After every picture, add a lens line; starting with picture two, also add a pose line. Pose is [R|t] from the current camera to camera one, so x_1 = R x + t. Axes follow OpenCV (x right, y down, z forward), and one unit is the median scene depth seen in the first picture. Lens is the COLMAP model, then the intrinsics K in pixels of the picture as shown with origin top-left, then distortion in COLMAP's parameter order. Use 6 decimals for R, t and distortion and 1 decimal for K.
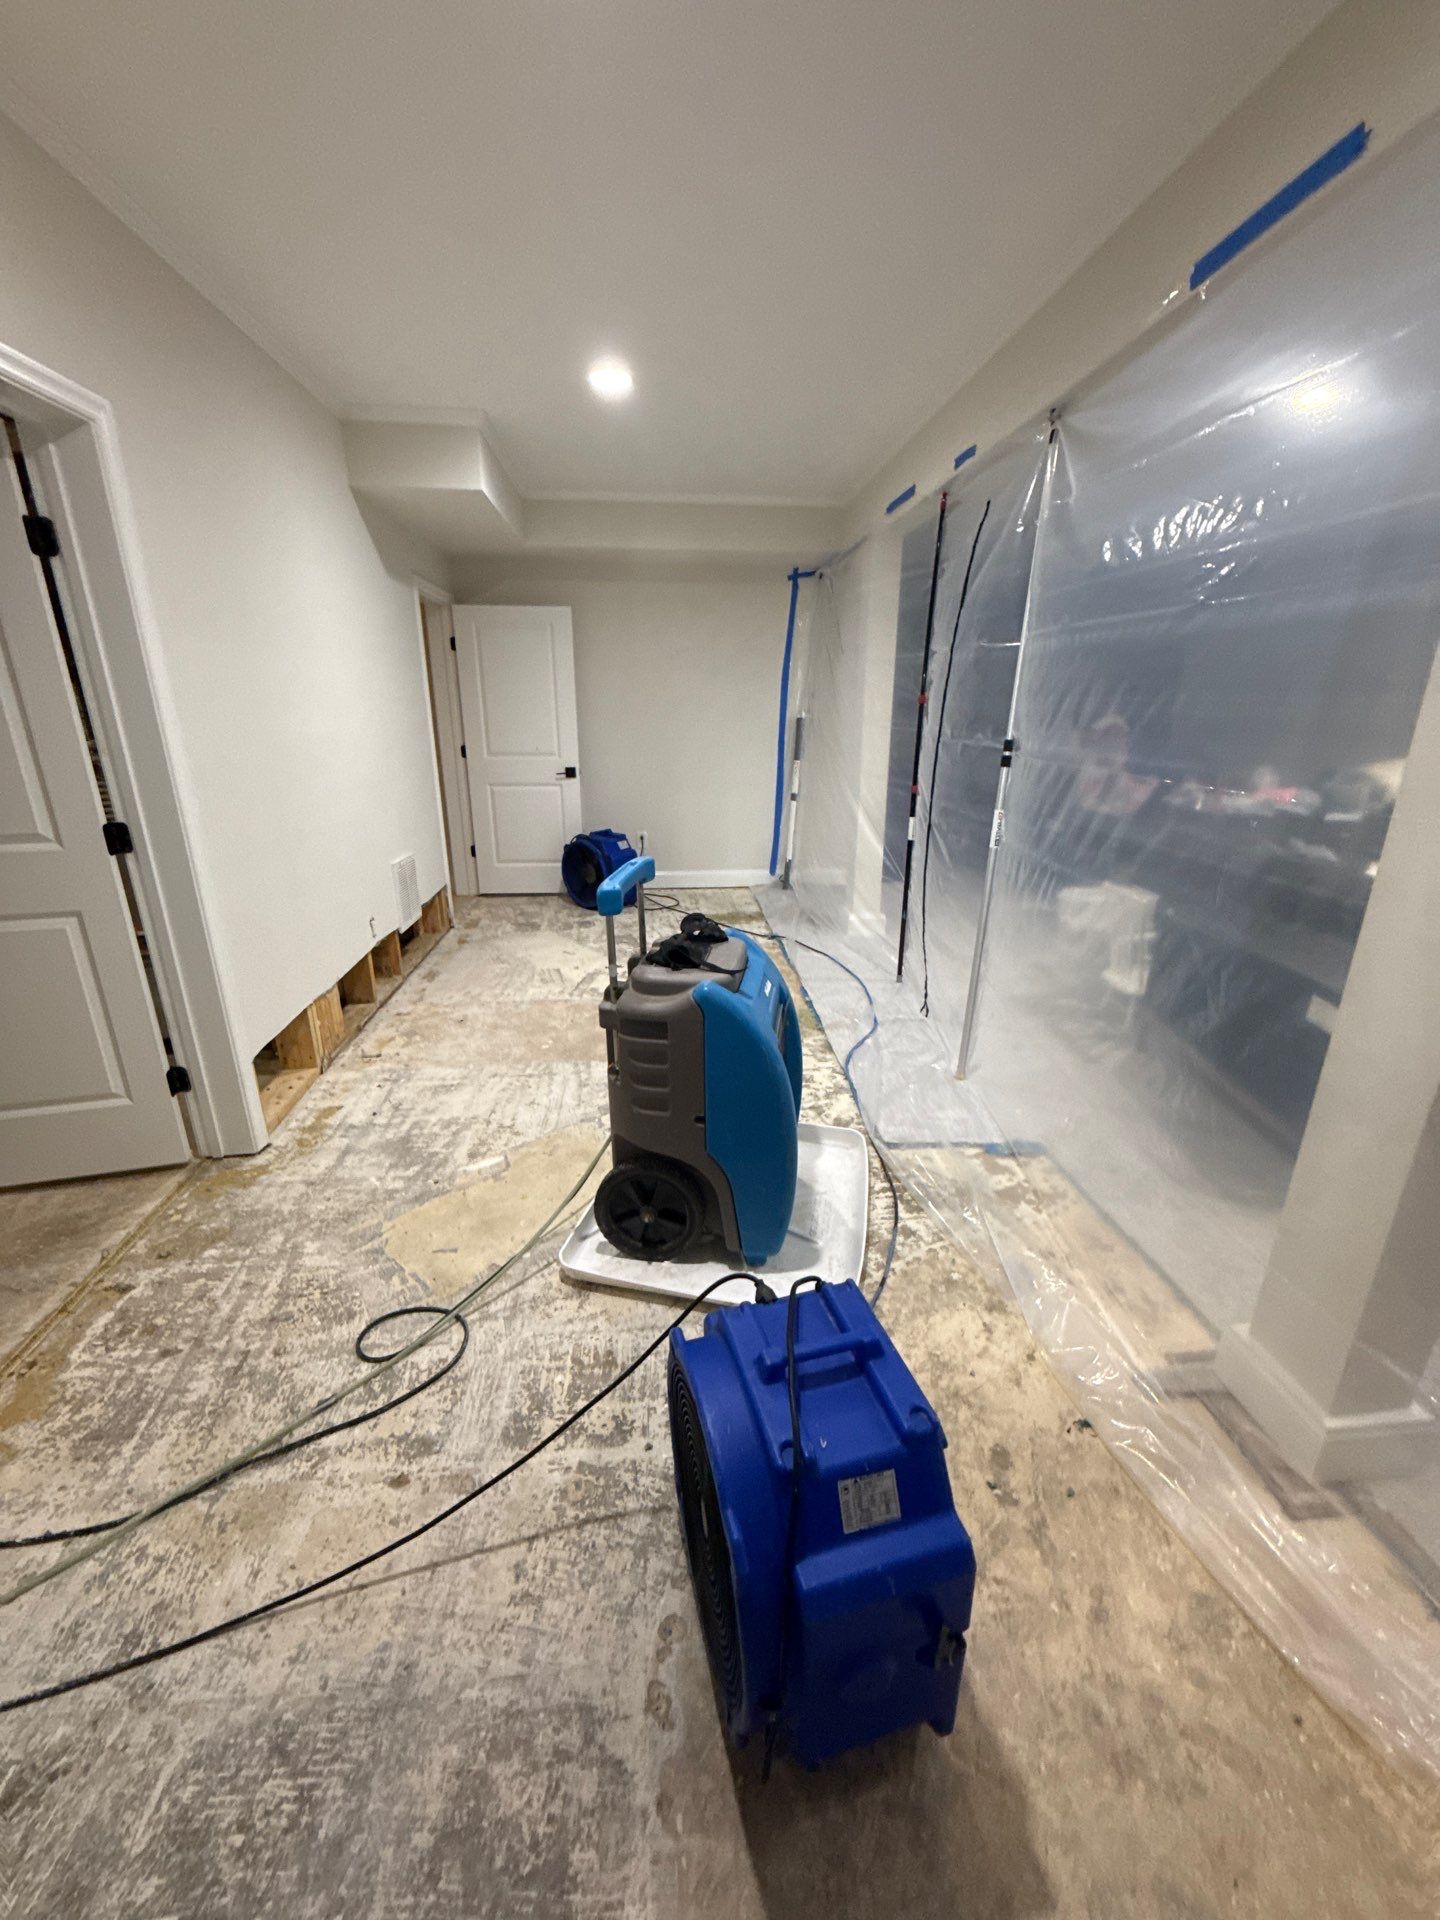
lens RADIAL K [[759.4, 0, 728.8], [0, 759.4, 962.7], [0, 0, 1]] dist [-0.002652, -0.000356]
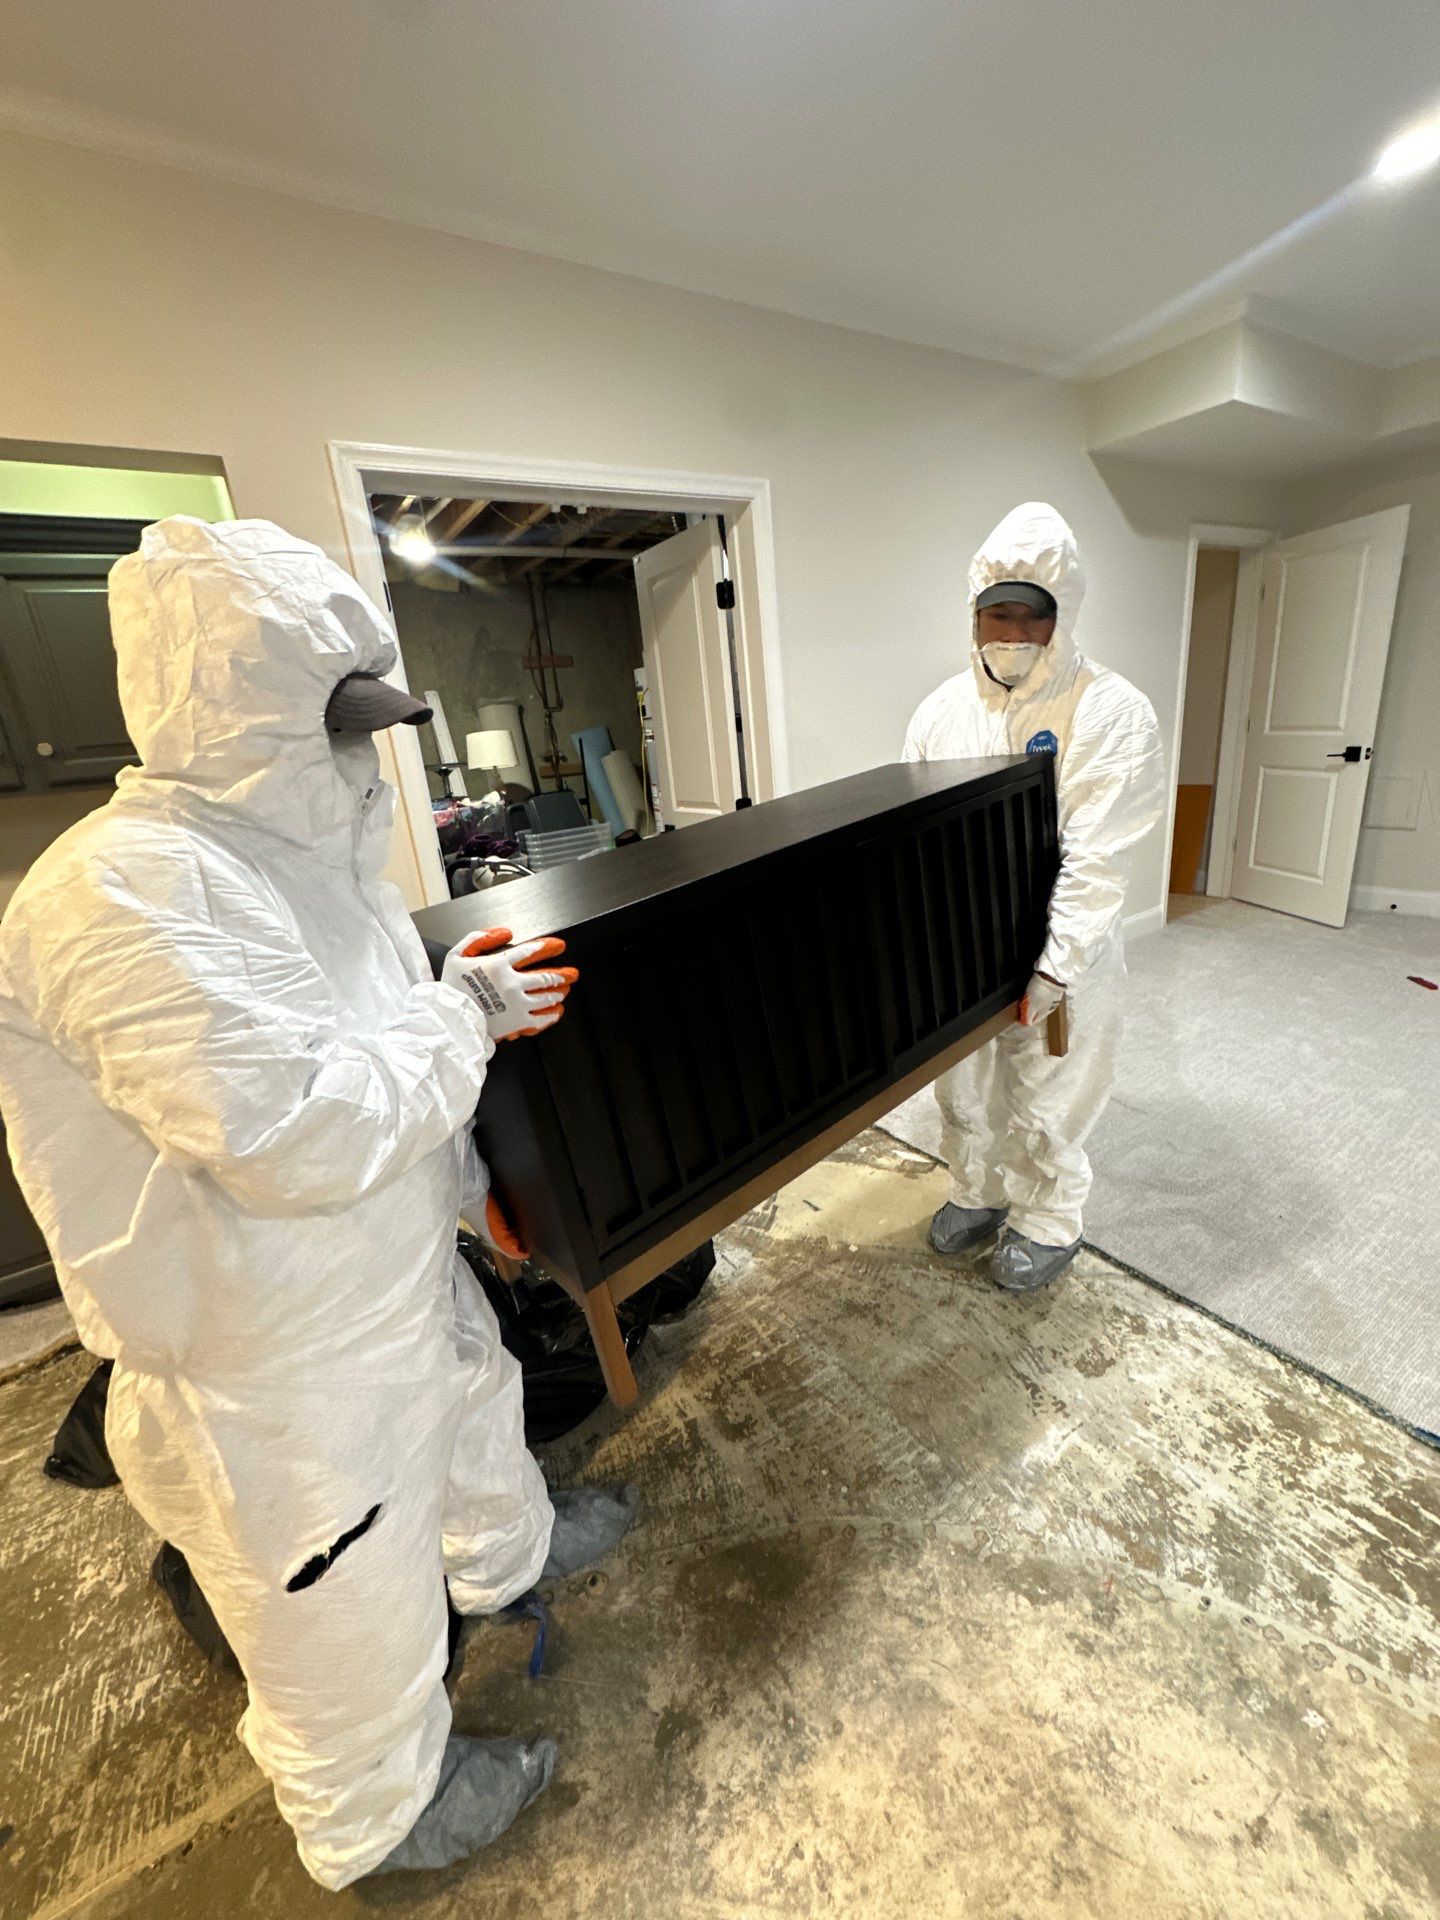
lens RADIAL K [[773.5, 0, 720.7], [0, 773.5, 965.1], [0, 0, 1]] dist [0.000466, 0.000116]
pose [[0.456698, 0.218583, -0.862351, 0.300097], [-0.197732, 0.970039, 0.141161, -0.055392], [0.867369, 0.106046, 0.486235, 0.218097]]
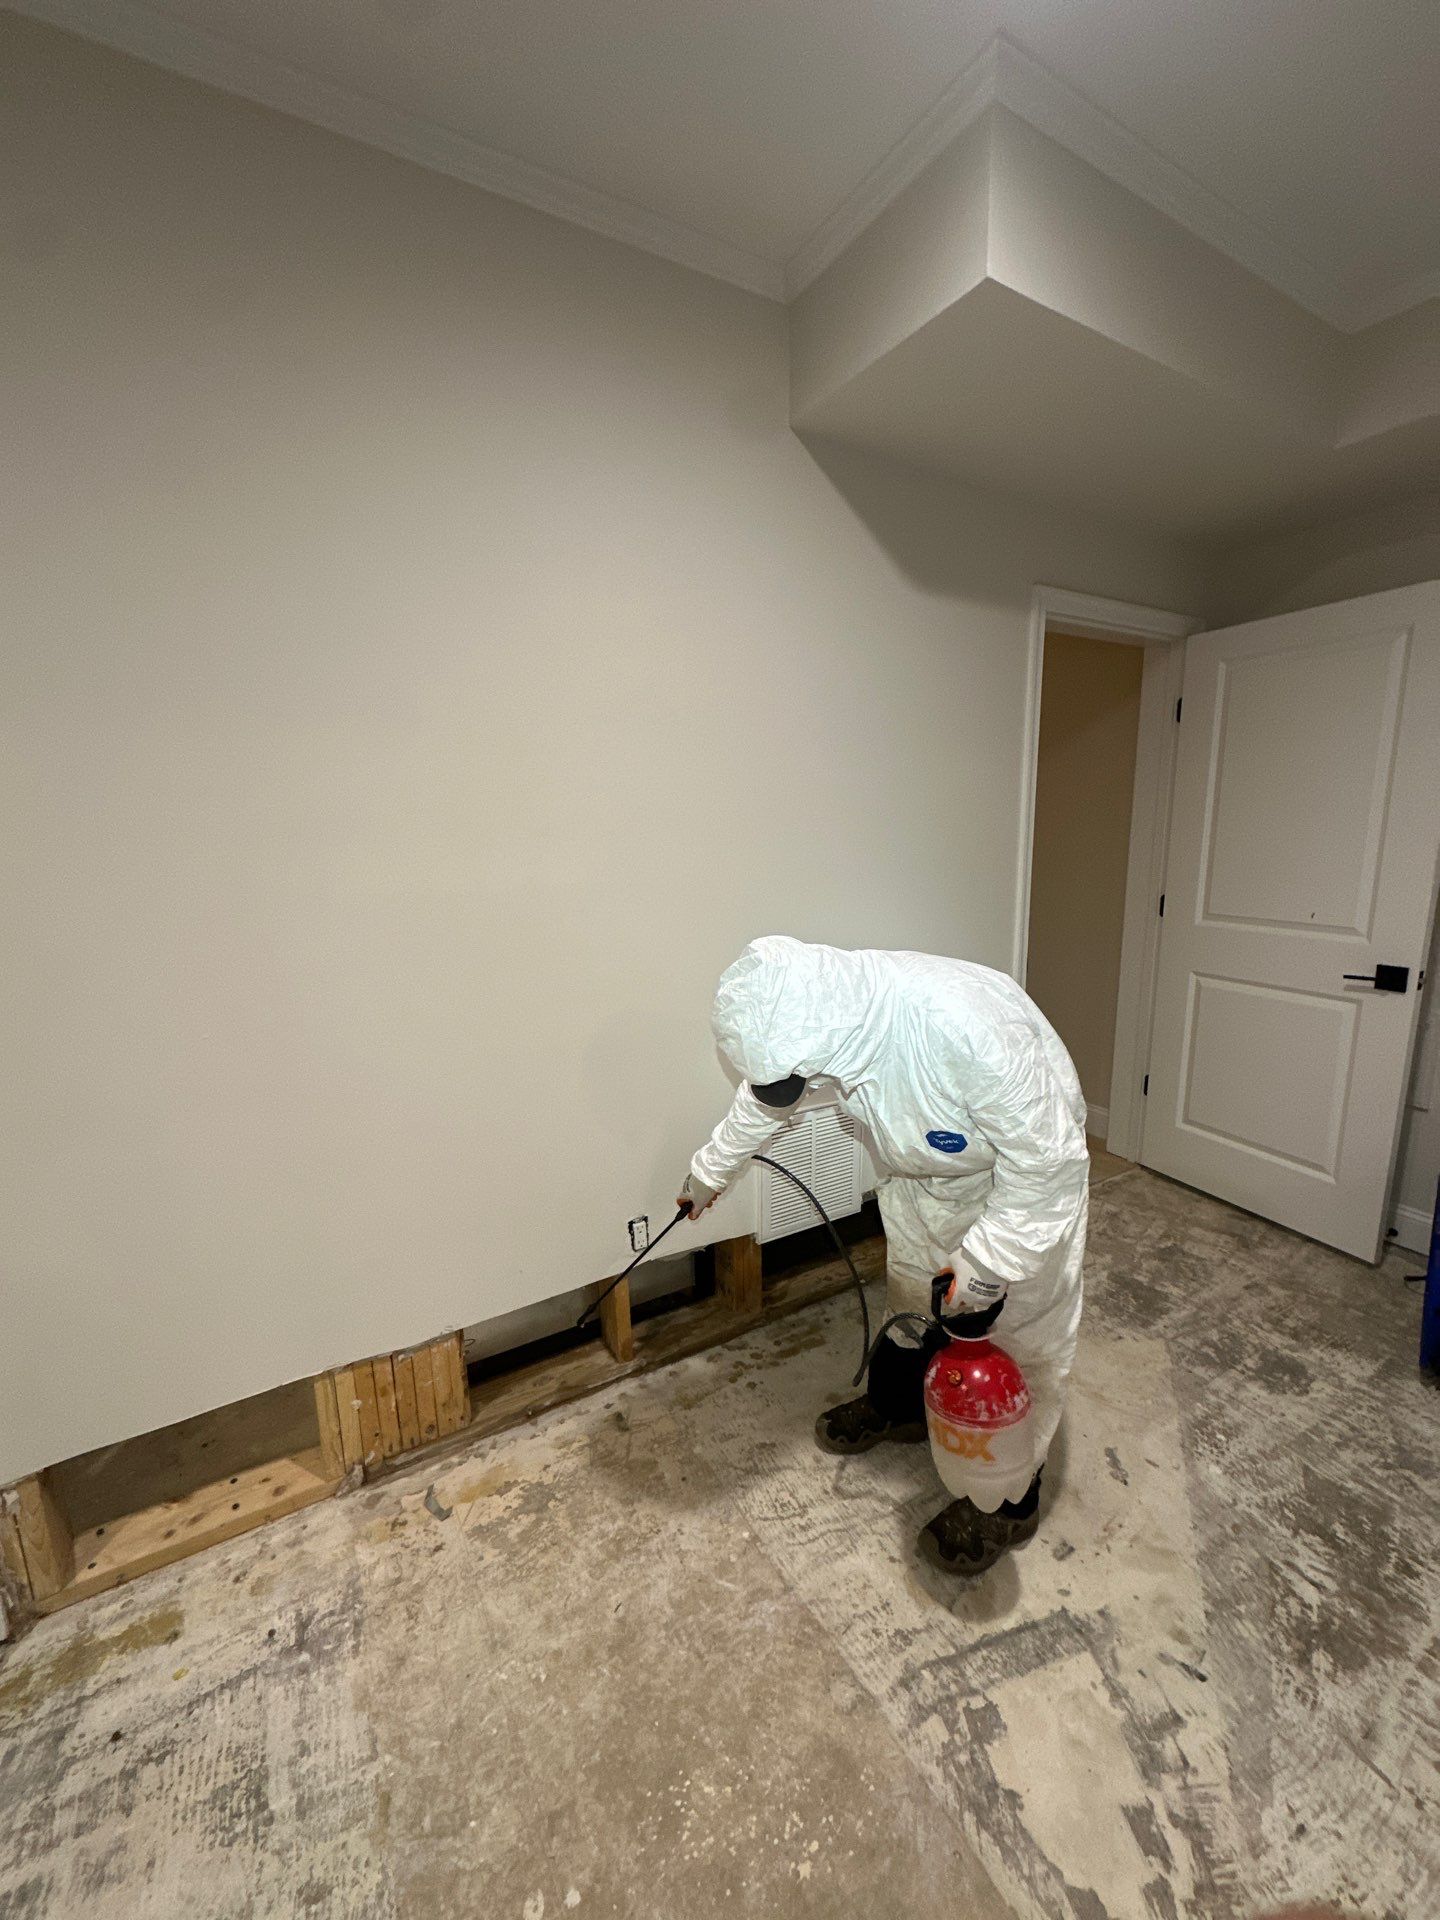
lens RADIAL K [[759.4, 0, 728.8], [0, 759.4, 962.7], [0, 0, 1]] dist [-0.002652, -0.000356]
pose [[0.420418, 0.154839, -0.894021, 0.005721], [-0.275062, 0.960713, 0.037041, -0.313997], [0.864633, 0.230339, 0.446491, 0.909107]]
